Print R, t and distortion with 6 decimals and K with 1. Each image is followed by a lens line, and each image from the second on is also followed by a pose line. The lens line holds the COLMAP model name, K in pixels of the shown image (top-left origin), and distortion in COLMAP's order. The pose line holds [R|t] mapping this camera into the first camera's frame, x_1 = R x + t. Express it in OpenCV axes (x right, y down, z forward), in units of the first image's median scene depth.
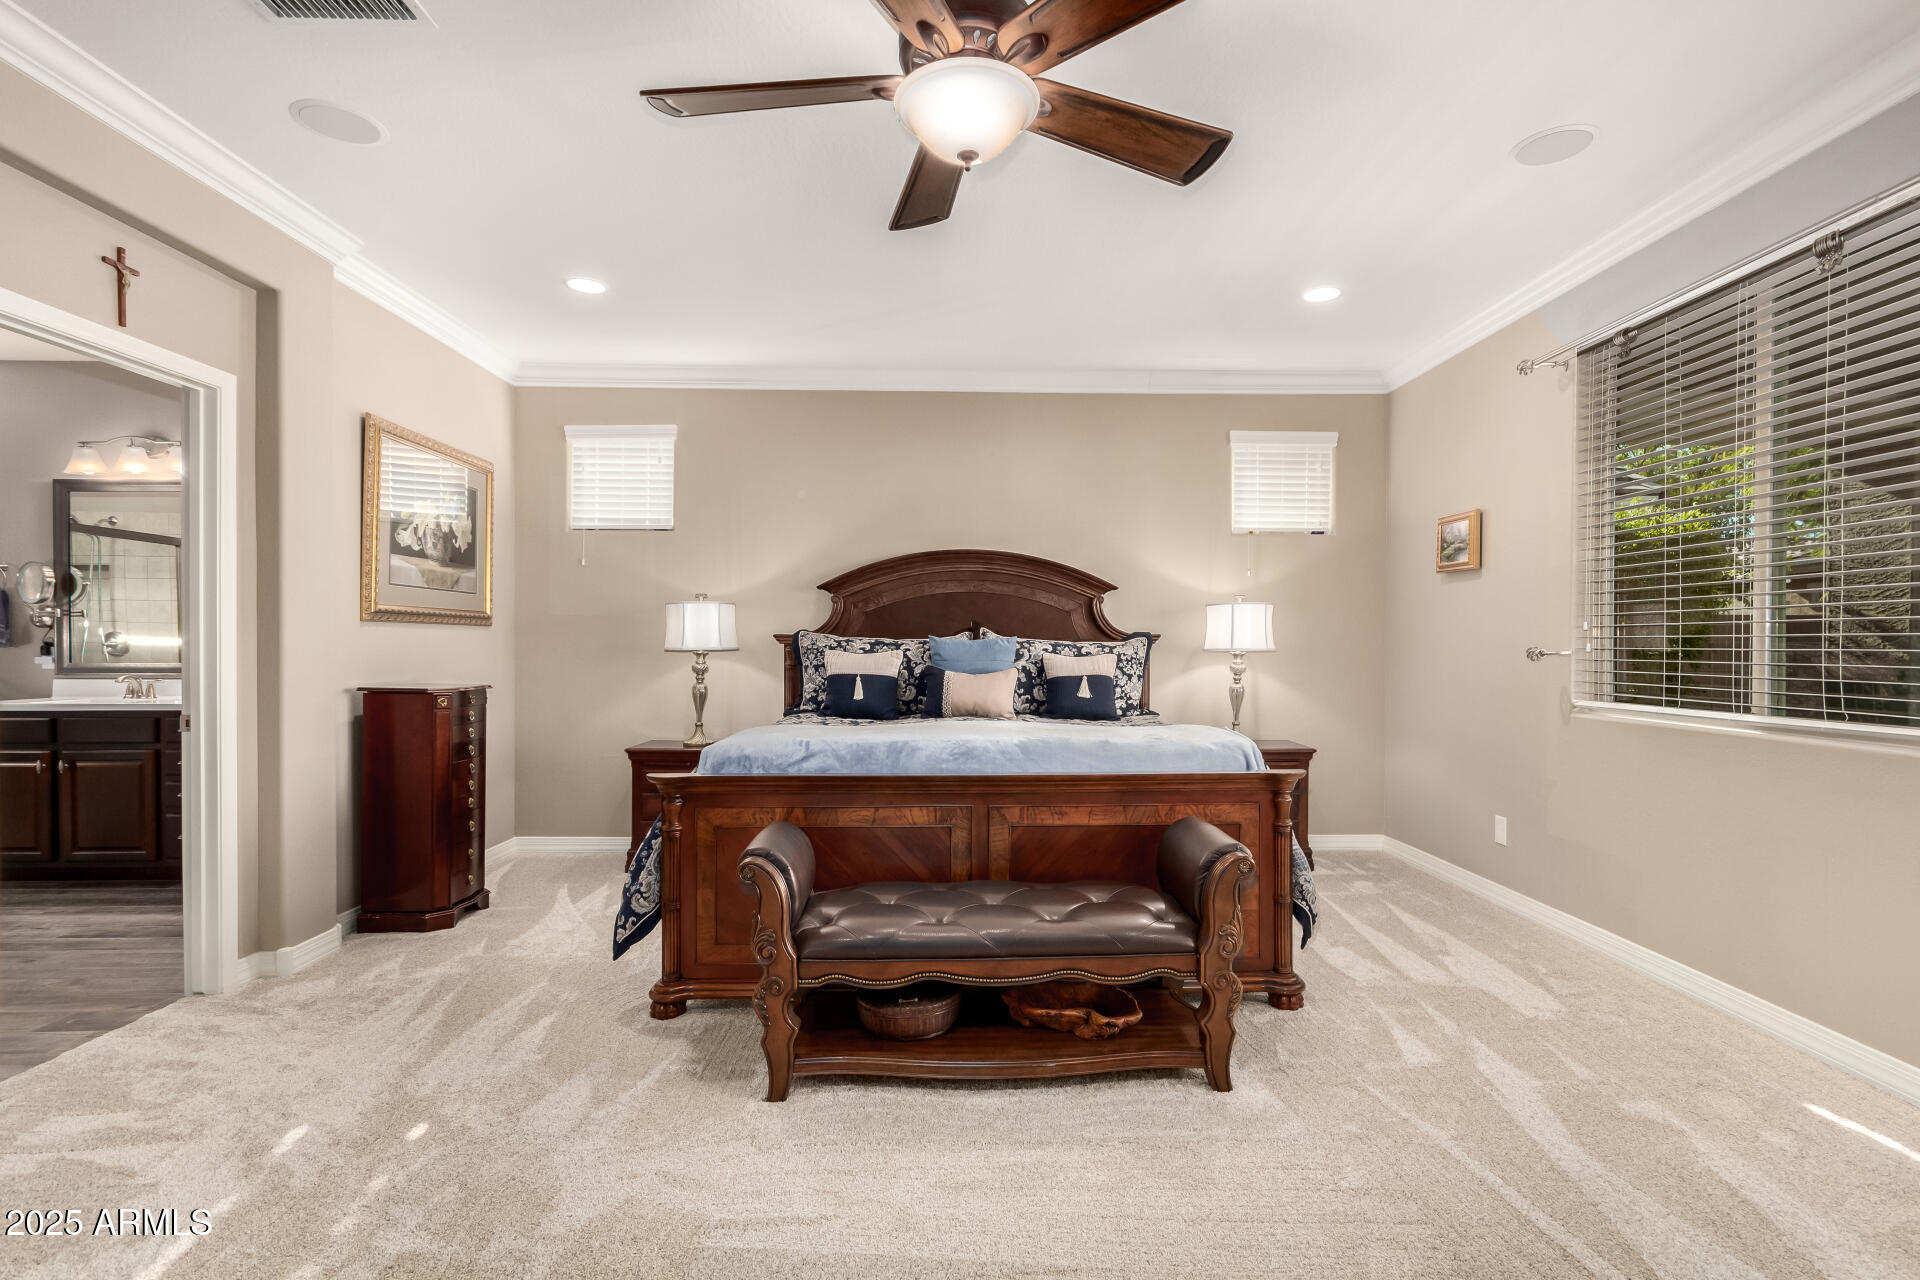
lens RADIAL K [[890.1, 0, 957.4], [0, 890.1, 645.2], [0, 0, 1]] dist [-0.001185, 0.001036]
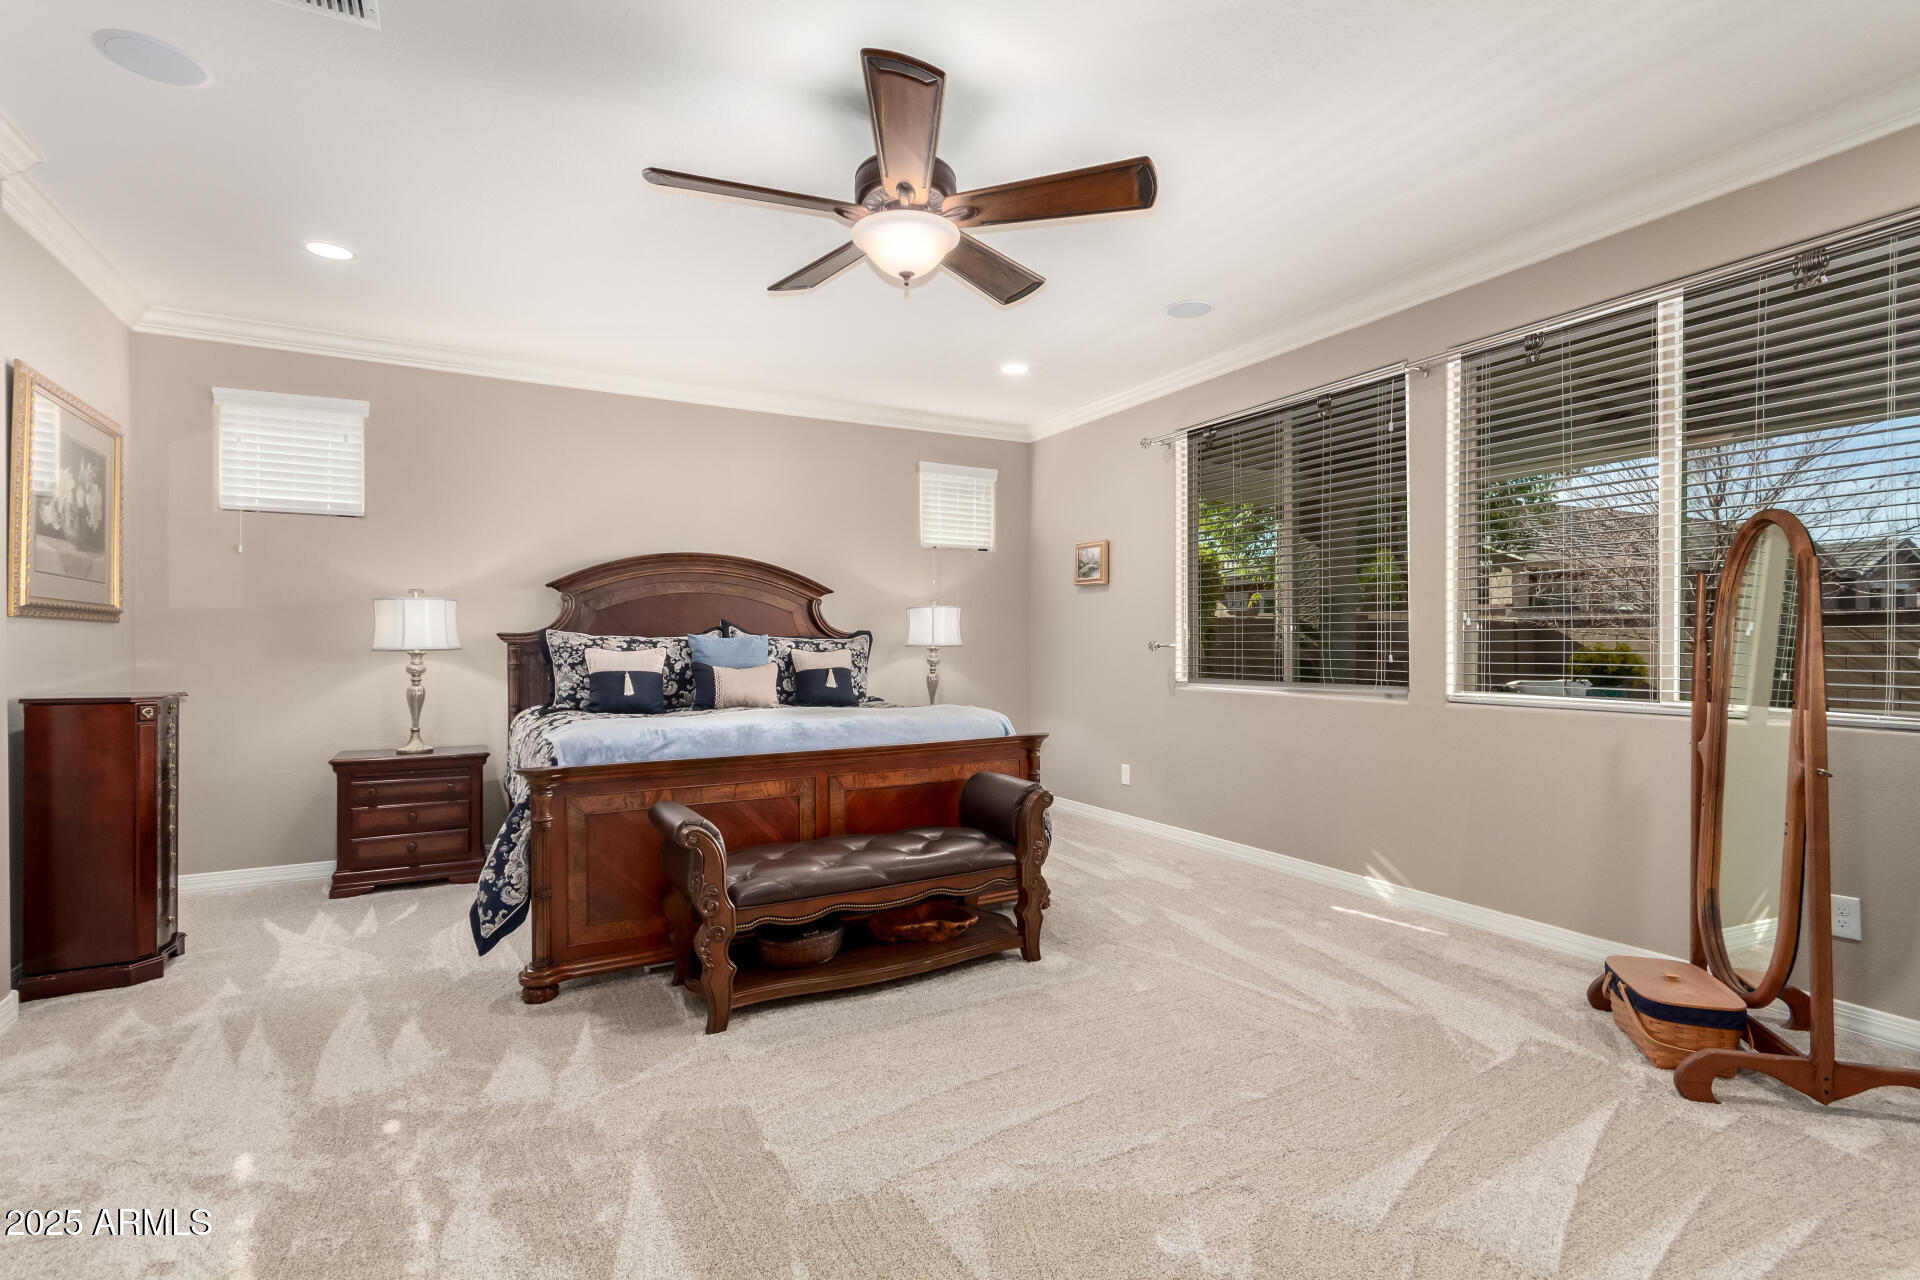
lens RADIAL K [[890.1, 0, 960.2], [0, 890.1, 638.6], [0, 0, 1]] dist [-0.001185, 0.001036]
pose [[0.885065, -0.004234, 0.465448, -0.292619], [0.006390, 0.999975, -0.003054, 0.000355], [-0.465423, 0.005677, 0.885070, -0.116986]]
